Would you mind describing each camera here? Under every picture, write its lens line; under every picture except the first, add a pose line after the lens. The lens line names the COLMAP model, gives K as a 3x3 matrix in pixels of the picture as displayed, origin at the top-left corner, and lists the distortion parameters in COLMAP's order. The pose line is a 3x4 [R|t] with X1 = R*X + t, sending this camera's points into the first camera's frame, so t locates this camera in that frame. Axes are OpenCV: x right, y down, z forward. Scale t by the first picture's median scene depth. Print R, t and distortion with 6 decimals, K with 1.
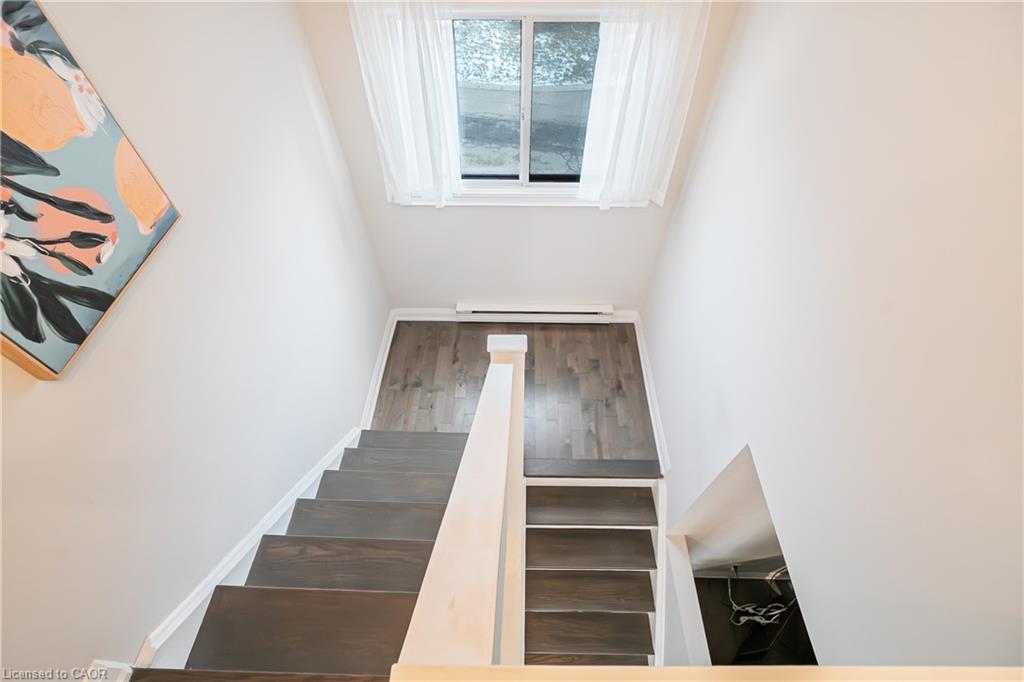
lens RADIAL K [[459.5, 0, 513.0], [0, 459.5, 340.5], [0, 0, 1]] dist [-0.002422, 0.001005]
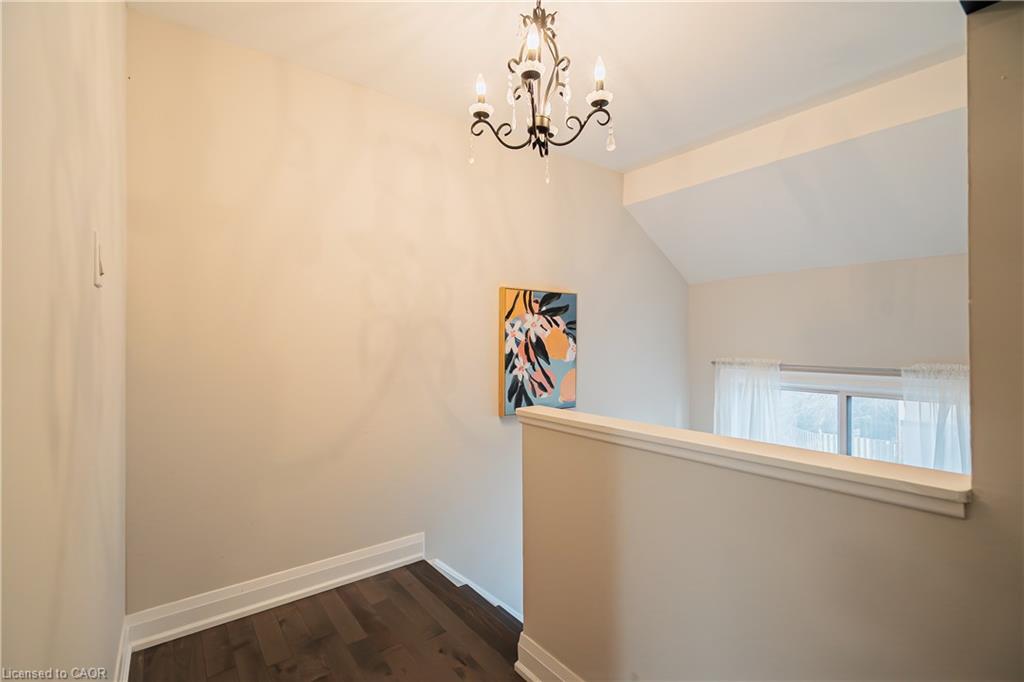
lens RADIAL K [[459.5, 0, 512.6], [0, 459.5, 341.8], [0, 0, 1]] dist [-0.002422, 0.001005]
pose [[0.617797, 0.000362, -0.786337, 1.070522], [-0.619307, 0.616432, -0.486283, 1.042205], [0.484547, 0.787408, 0.381054, -0.295236]]
